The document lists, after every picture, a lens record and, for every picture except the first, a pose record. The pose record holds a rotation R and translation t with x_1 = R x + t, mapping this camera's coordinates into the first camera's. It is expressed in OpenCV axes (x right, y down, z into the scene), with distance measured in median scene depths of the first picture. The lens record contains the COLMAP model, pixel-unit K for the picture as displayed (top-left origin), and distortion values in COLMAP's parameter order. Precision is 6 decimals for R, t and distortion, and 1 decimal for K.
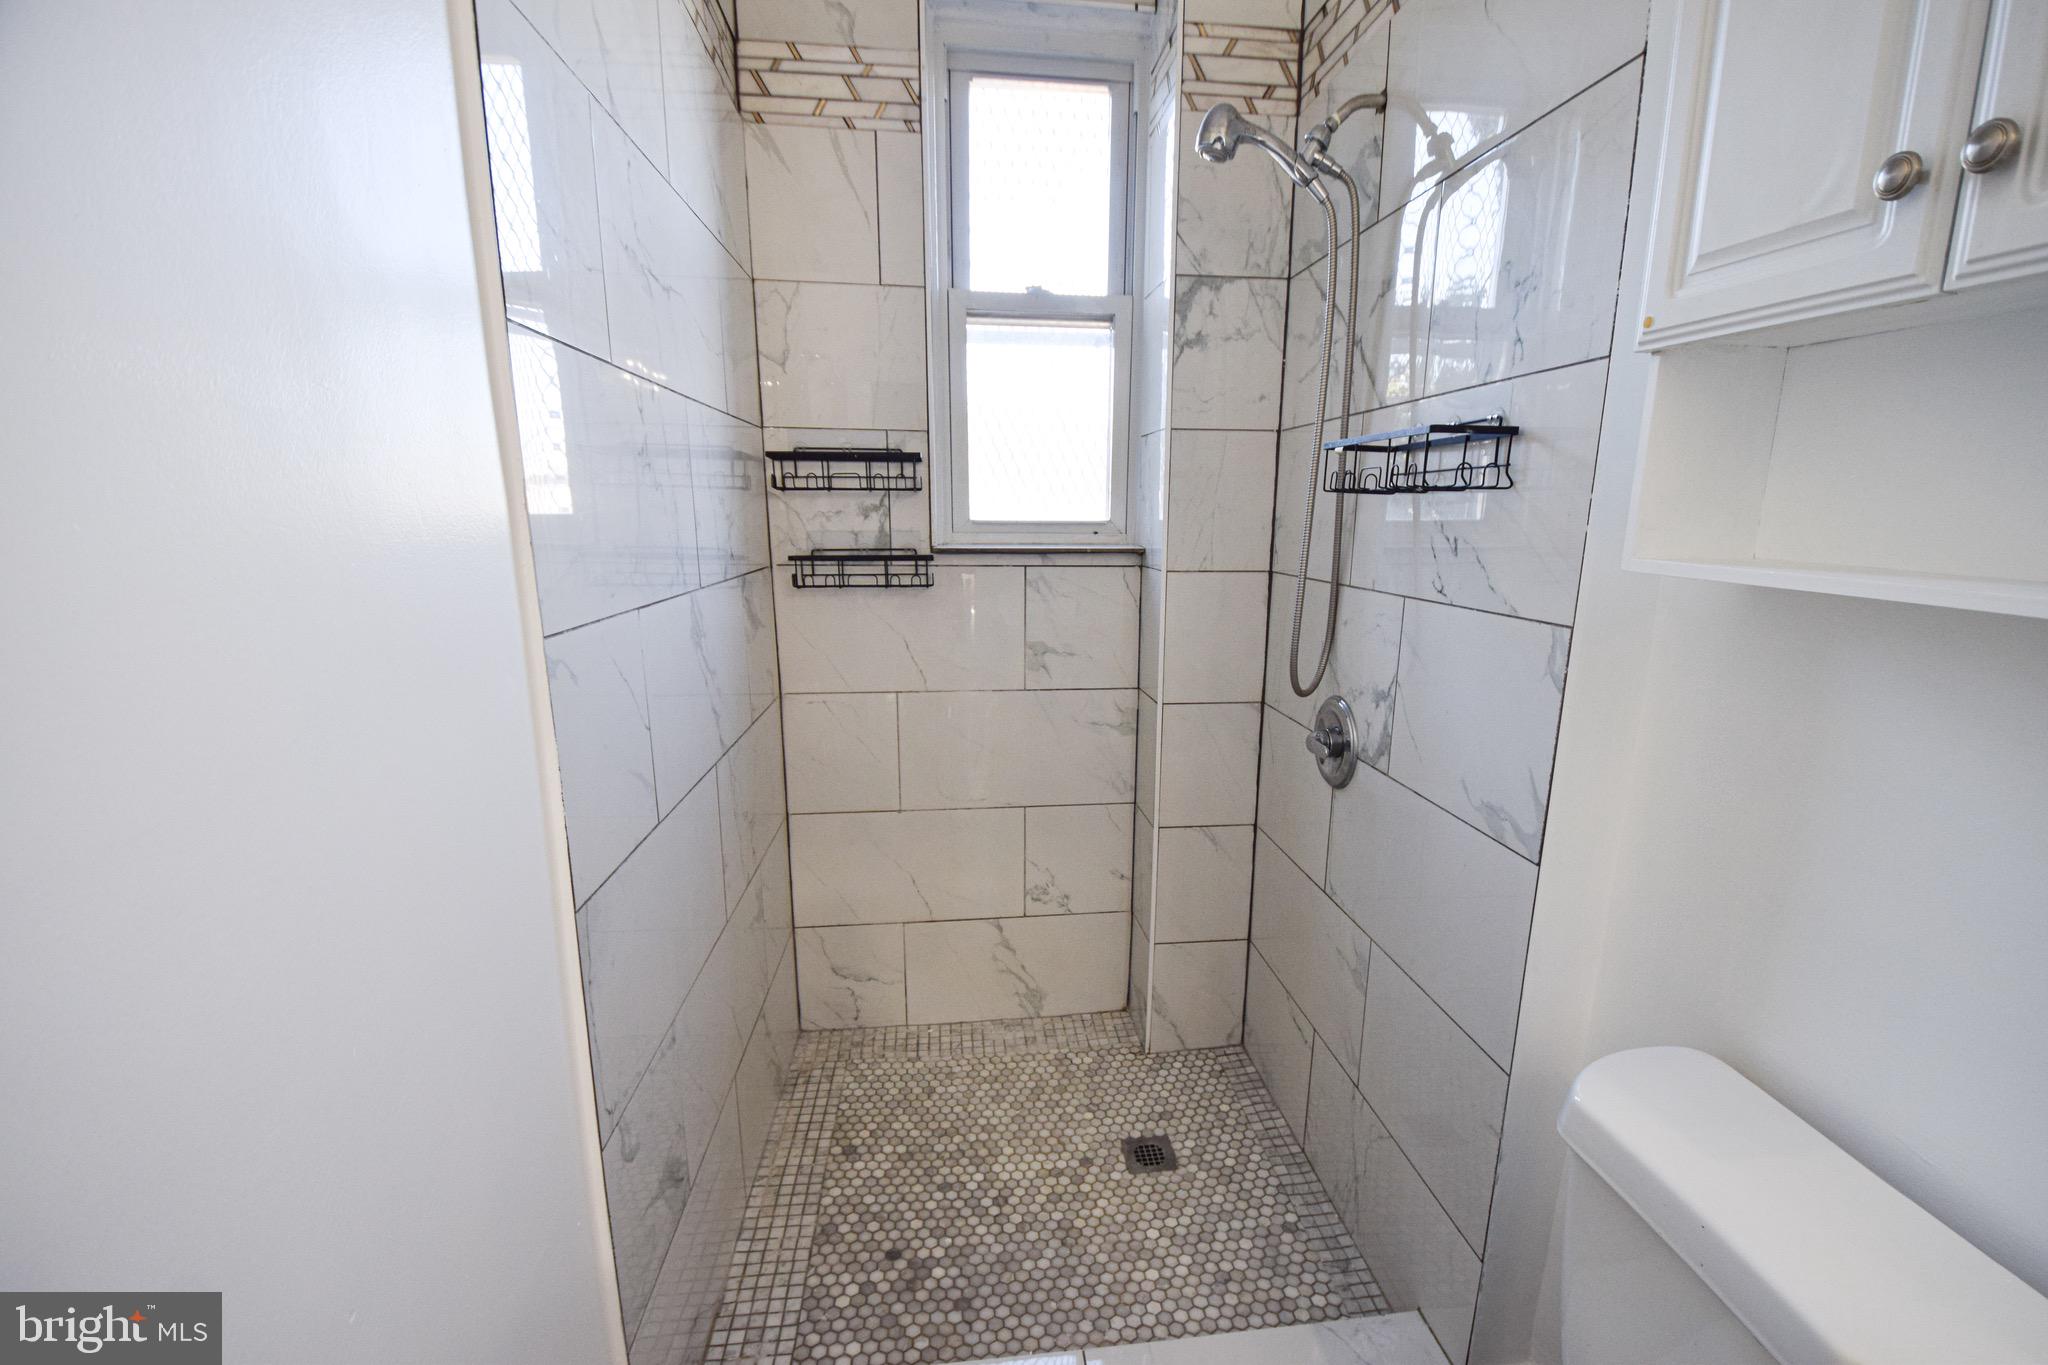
lens RADIAL K [[897.3, 0, 1047.8], [0, 897.3, 726.1], [0, 0, 1]] dist [0.016241, -0.026910]
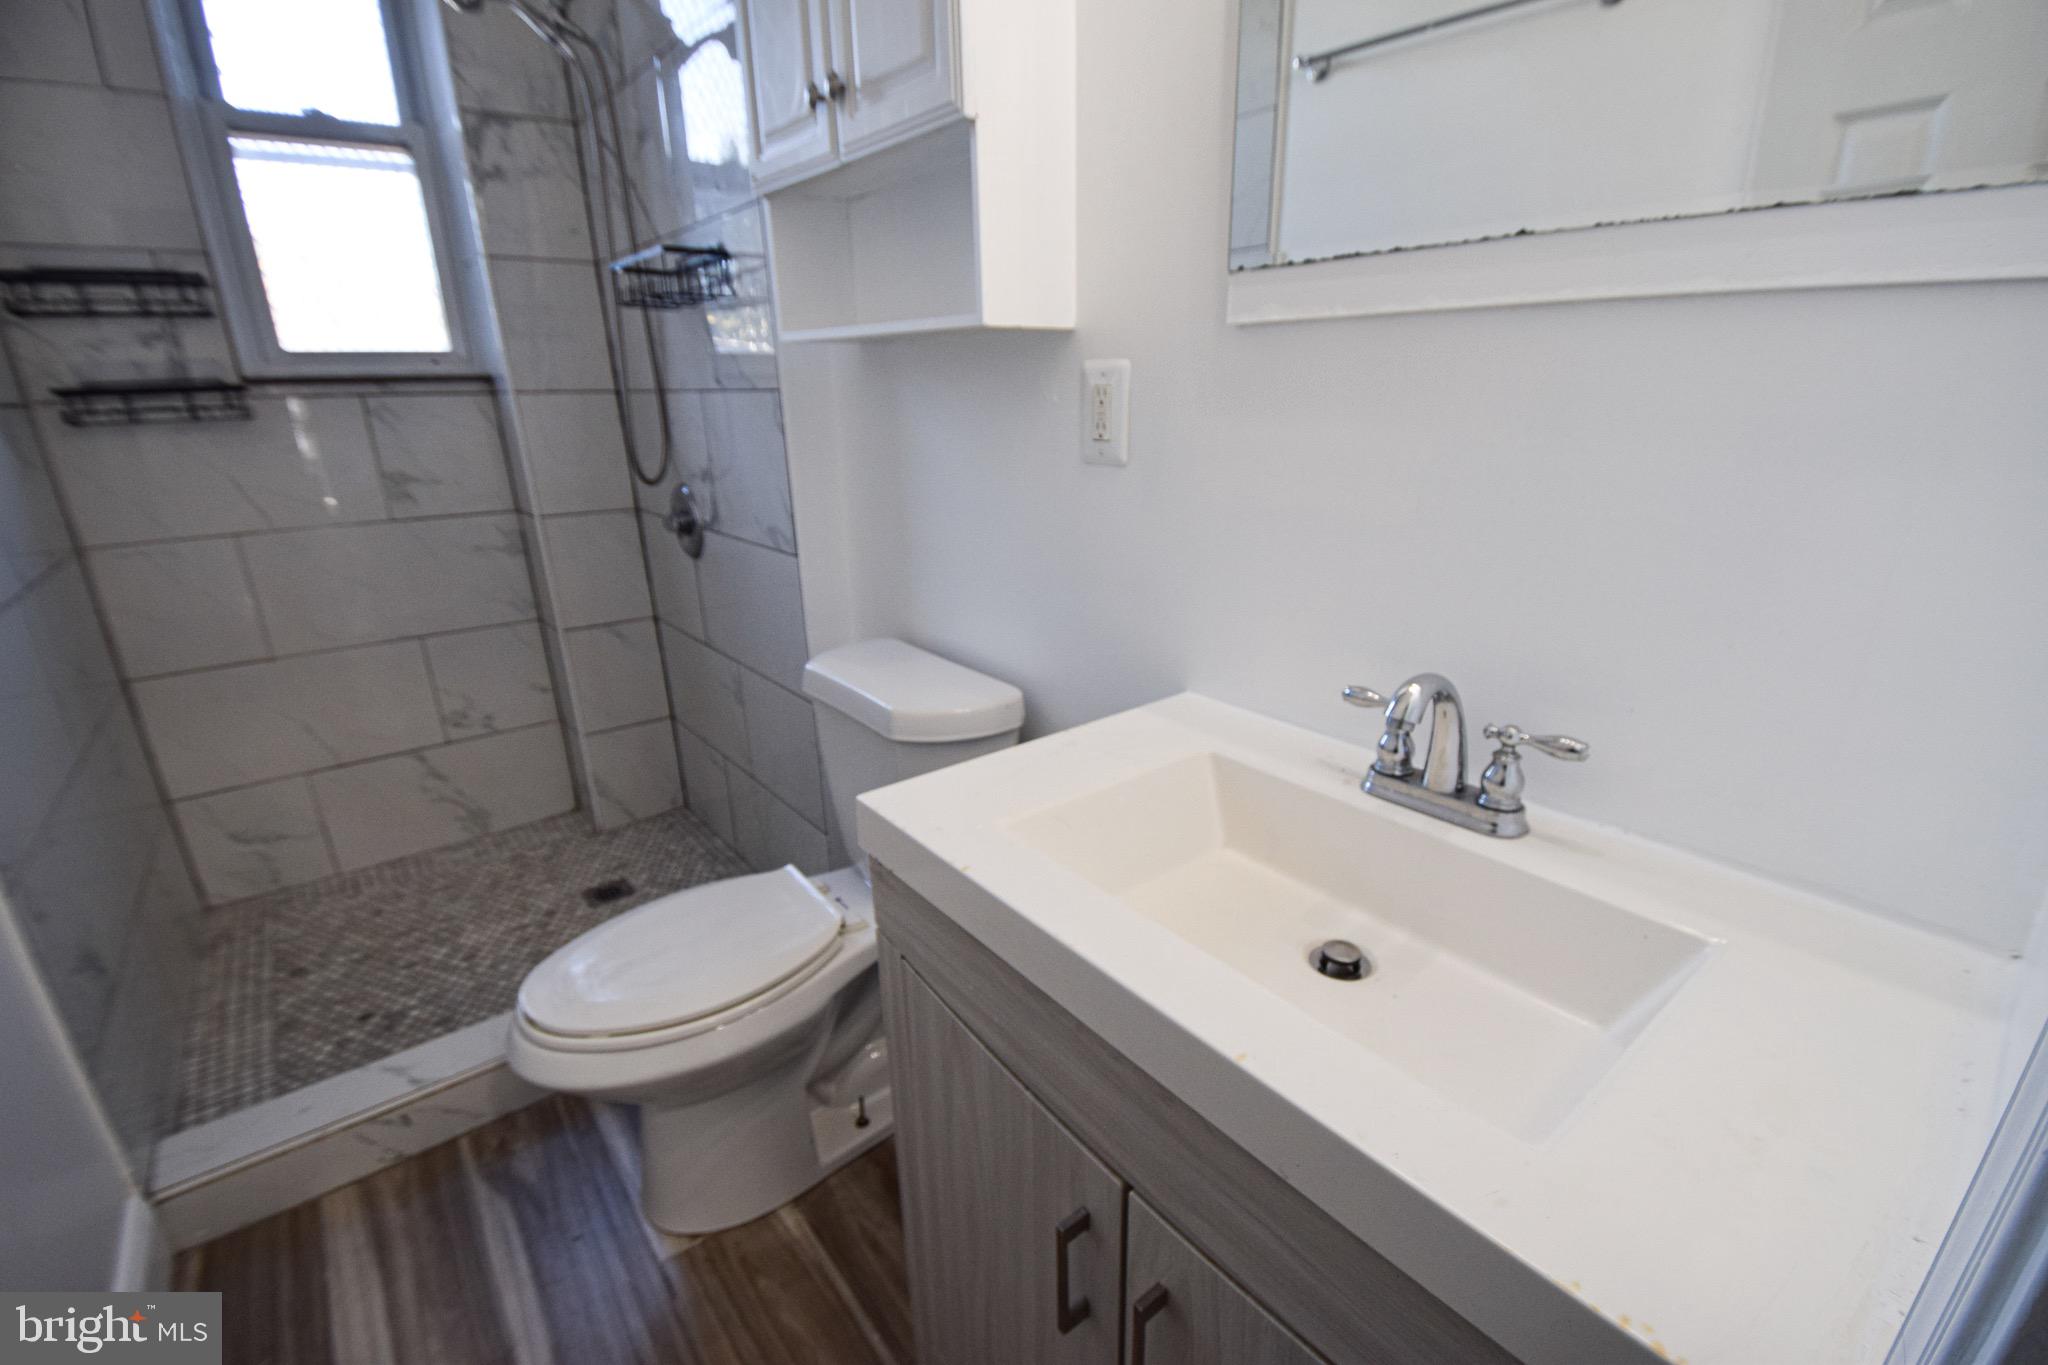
lens RADIAL K [[898.2, 0, 1054.3], [0, 898.2, 715.2], [0, 0, 1]] dist [-0.009062, -0.011824]
pose [[0.833622, -0.202120, 0.514025, 0.040404], [0.140394, 0.977613, 0.156724, 0.131649], [-0.534195, -0.058483, 0.843336, -0.287522]]
